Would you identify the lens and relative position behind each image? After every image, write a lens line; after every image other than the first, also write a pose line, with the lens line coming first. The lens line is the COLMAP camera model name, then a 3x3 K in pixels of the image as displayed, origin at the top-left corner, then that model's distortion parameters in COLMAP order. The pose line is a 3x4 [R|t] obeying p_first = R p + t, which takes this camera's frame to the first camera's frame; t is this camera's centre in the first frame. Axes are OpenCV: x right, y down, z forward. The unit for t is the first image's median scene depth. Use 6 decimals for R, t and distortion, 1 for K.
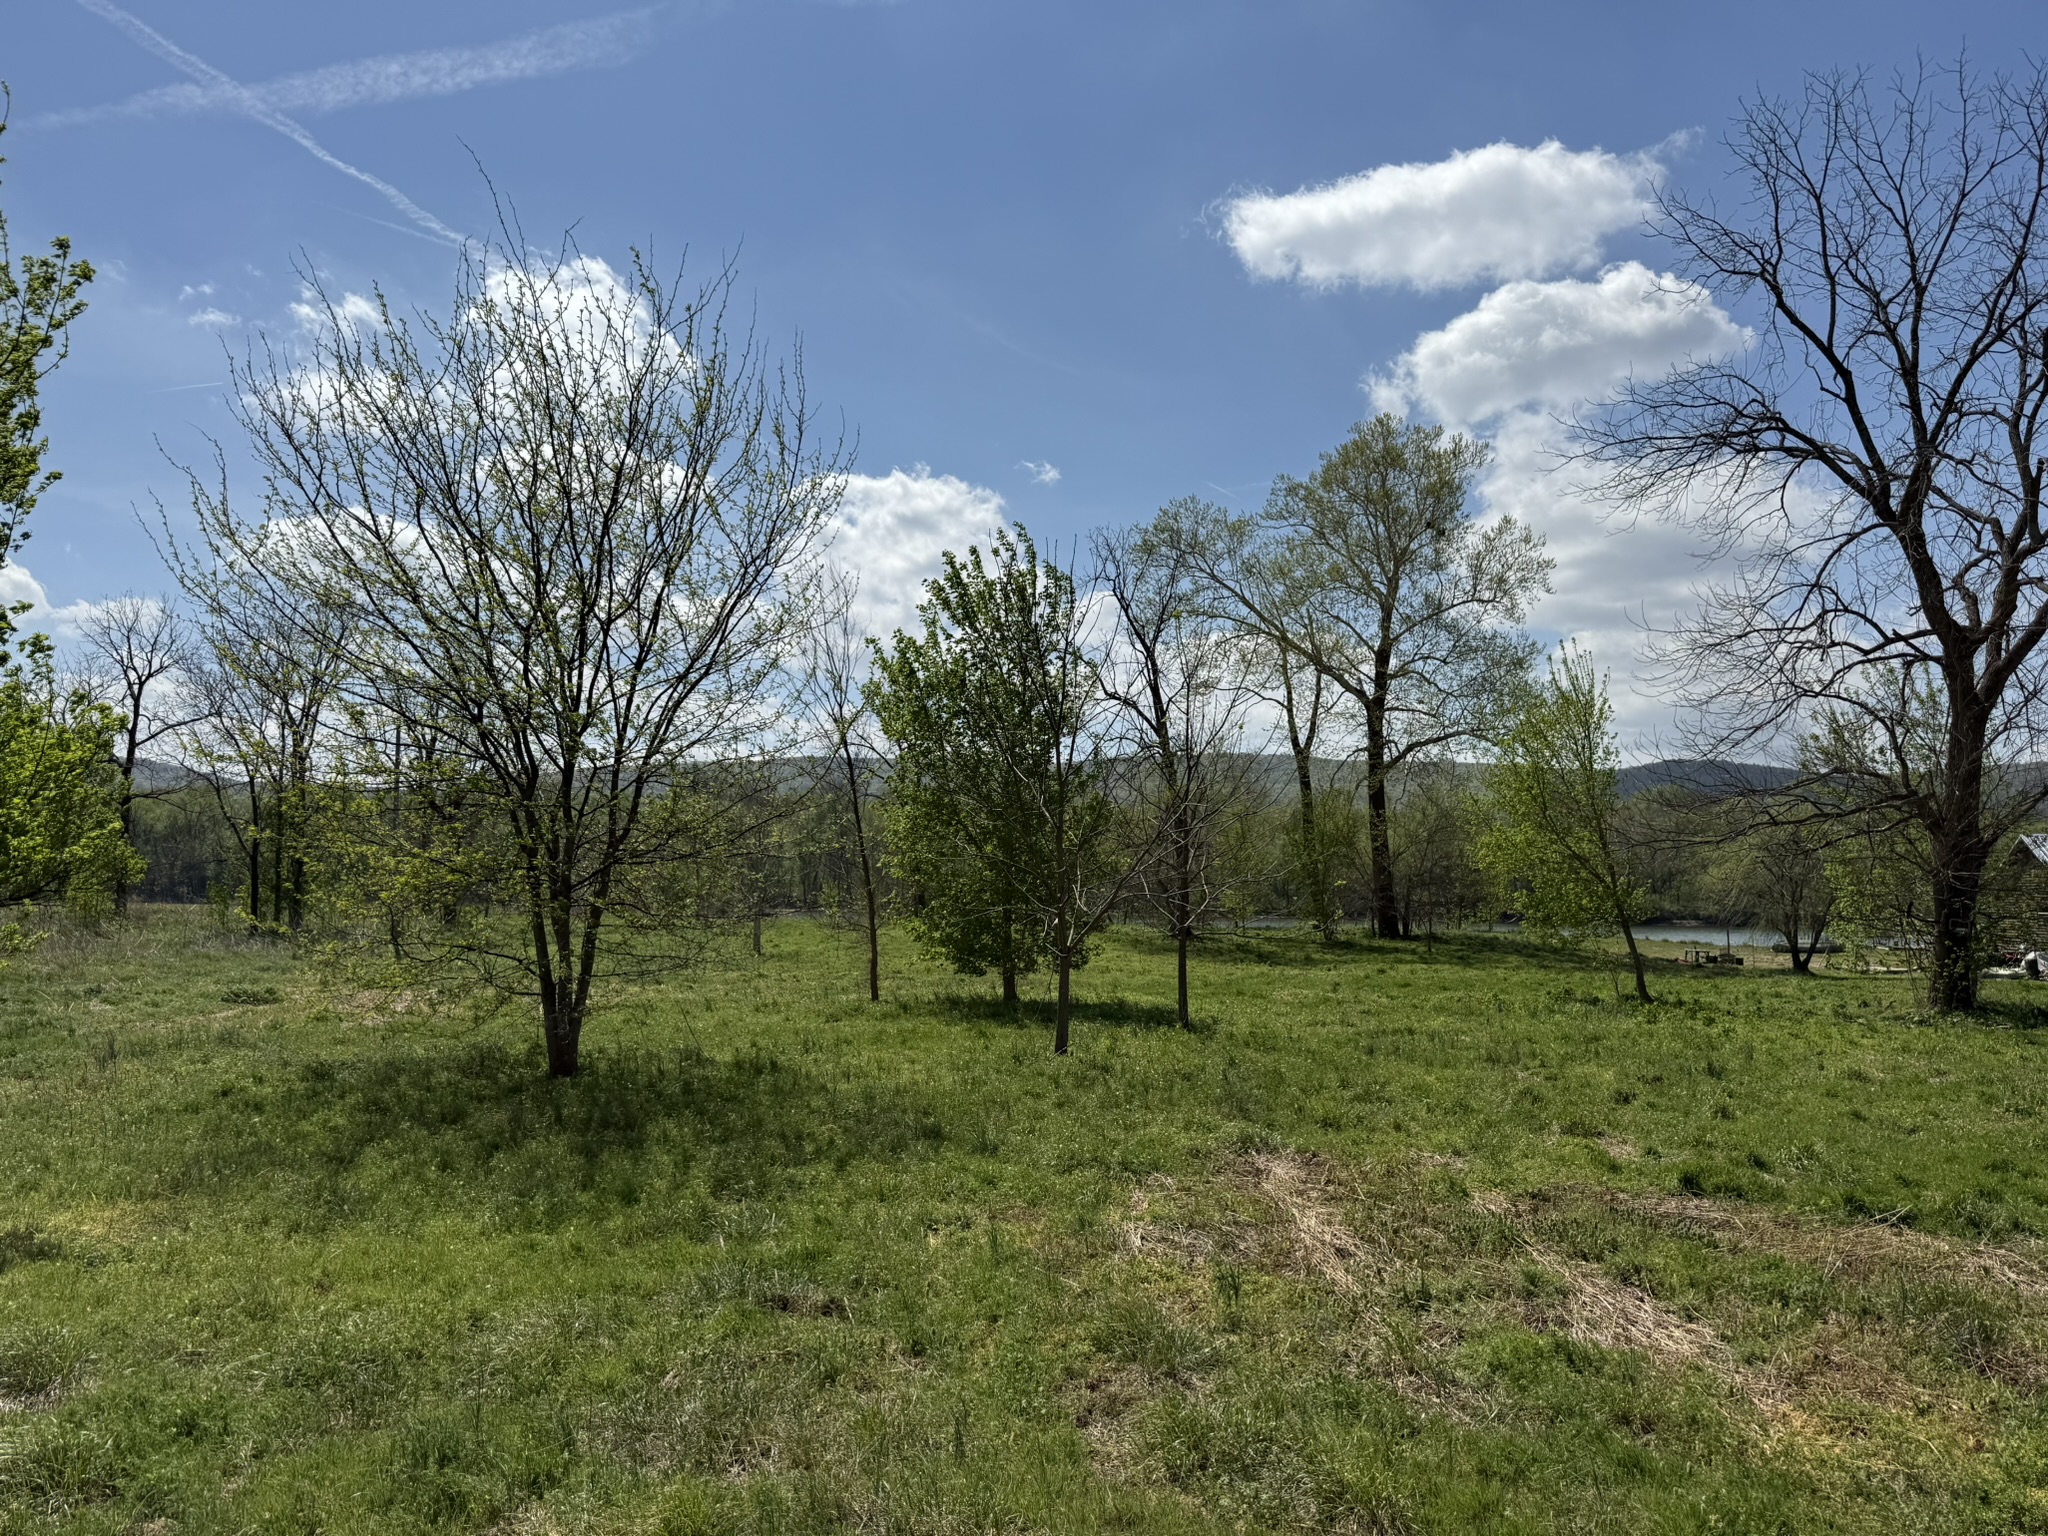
lens RADIAL K [[1423.3, 0, 1013.1], [0, 1423.3, 777.3], [0, 0, 1]] dist [0.027741, -0.037398]
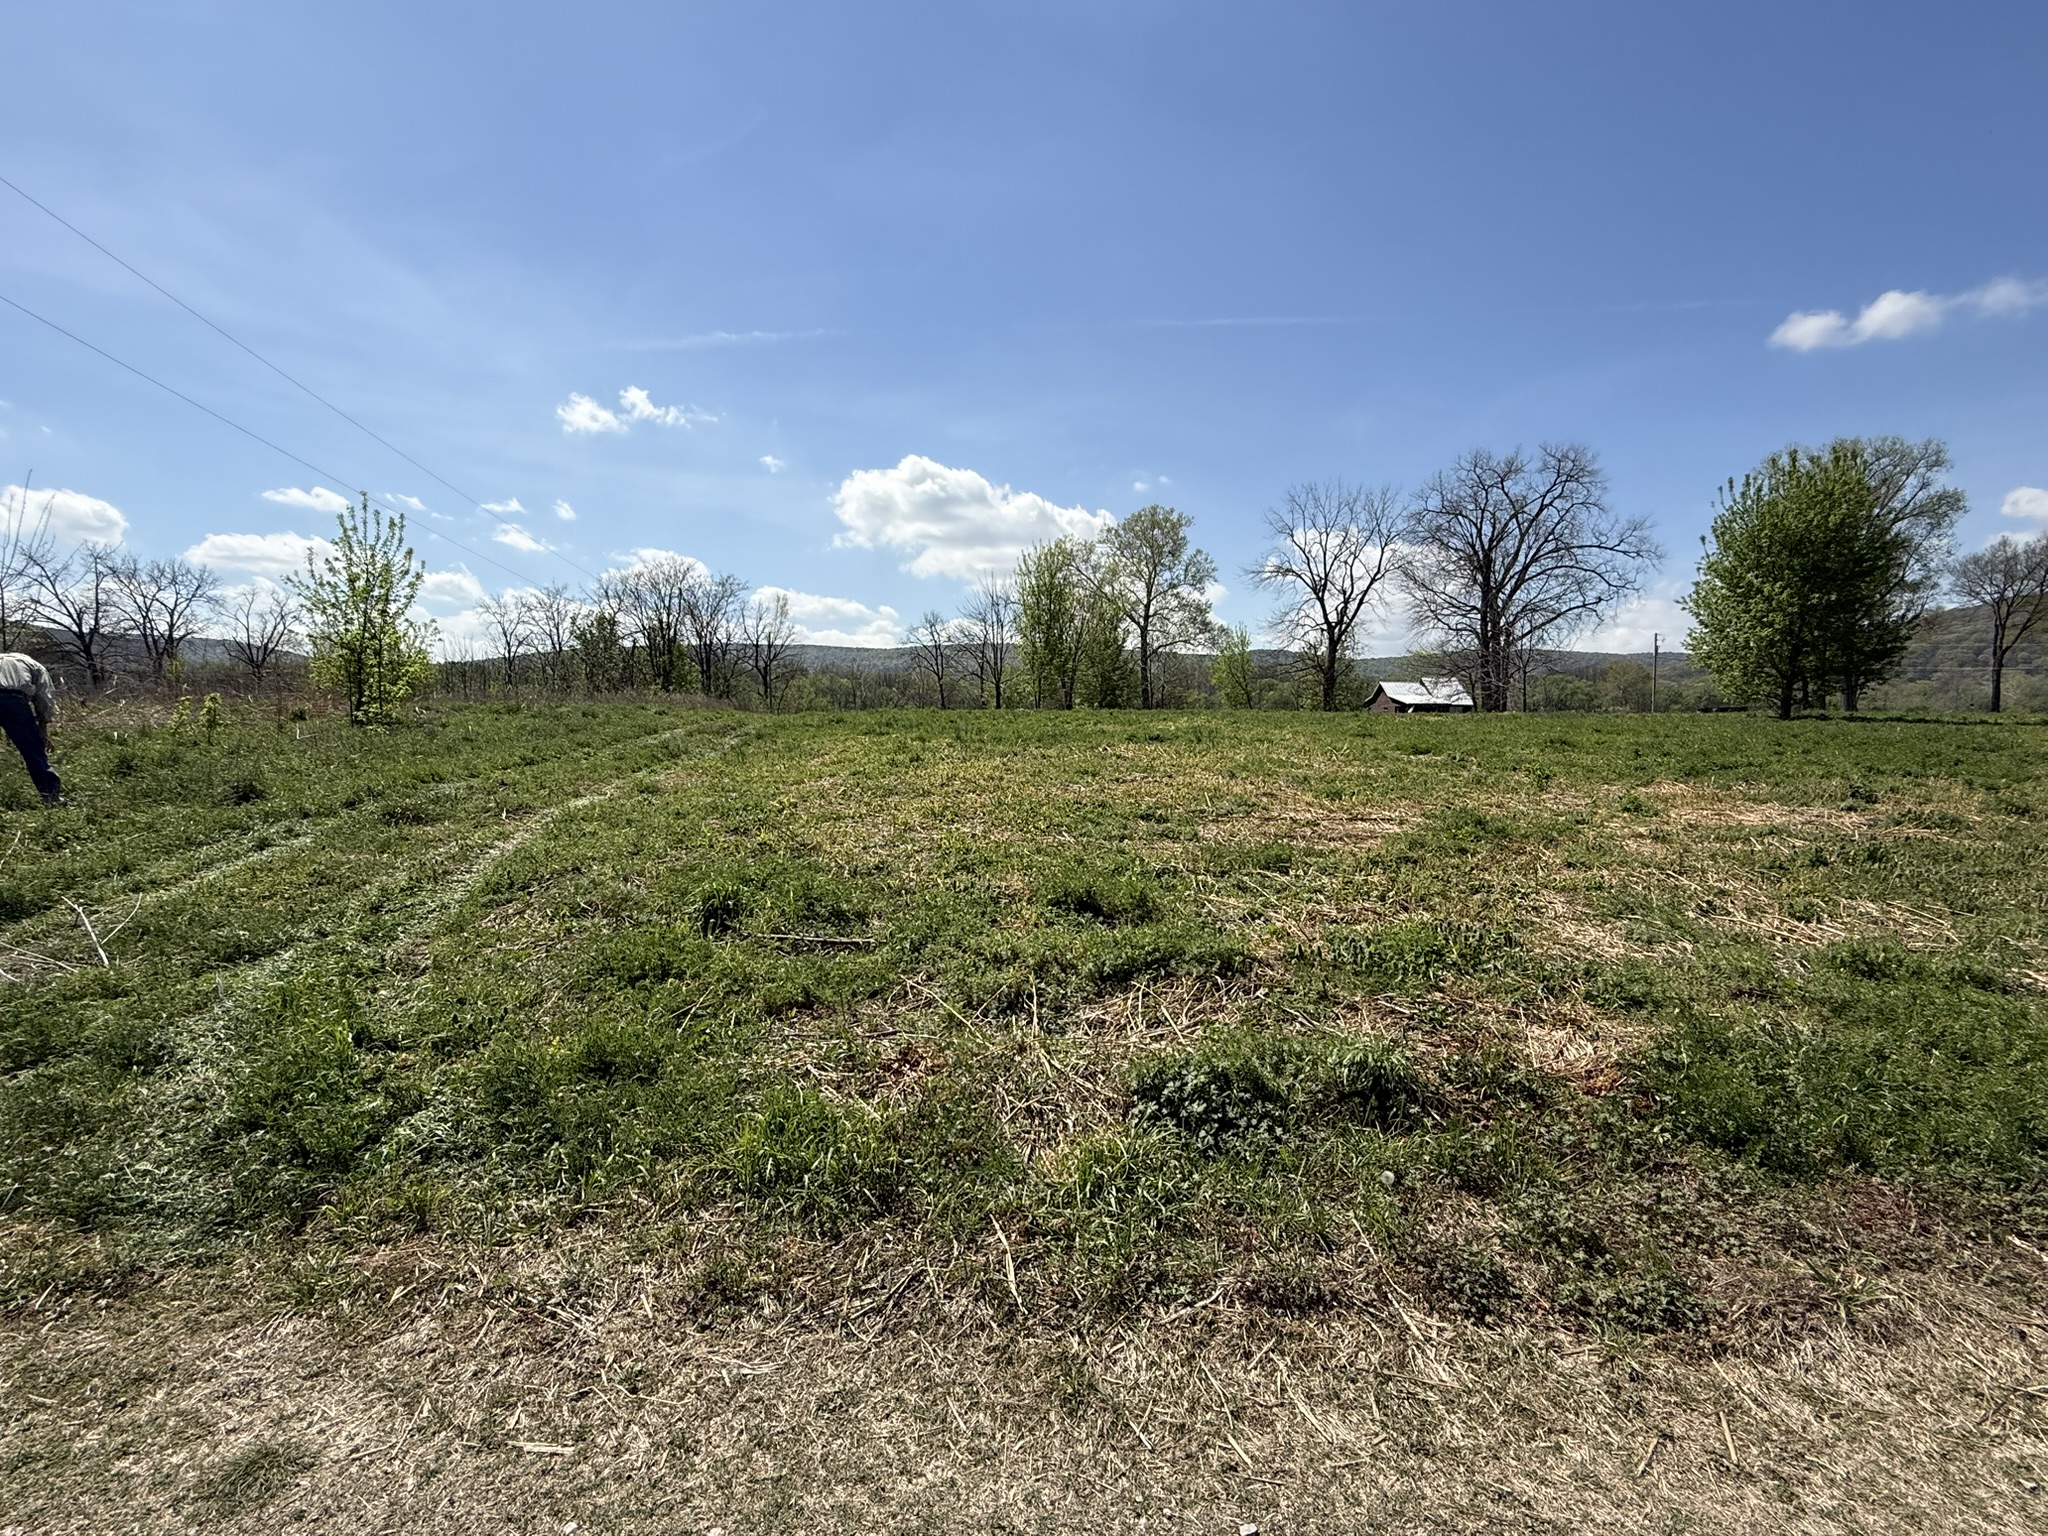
lens RADIAL K [[984.3, 0, 1018.2], [0, 984.3, 775.8], [0, 0, 1]] dist [0.009244, -0.000408]
pose [[0.981182, -0.013181, 0.192634, -0.758855], [-0.009530, 0.993145, 0.116497, 0.008119], [-0.192849, -0.116141, 0.974331, -1.614958]]
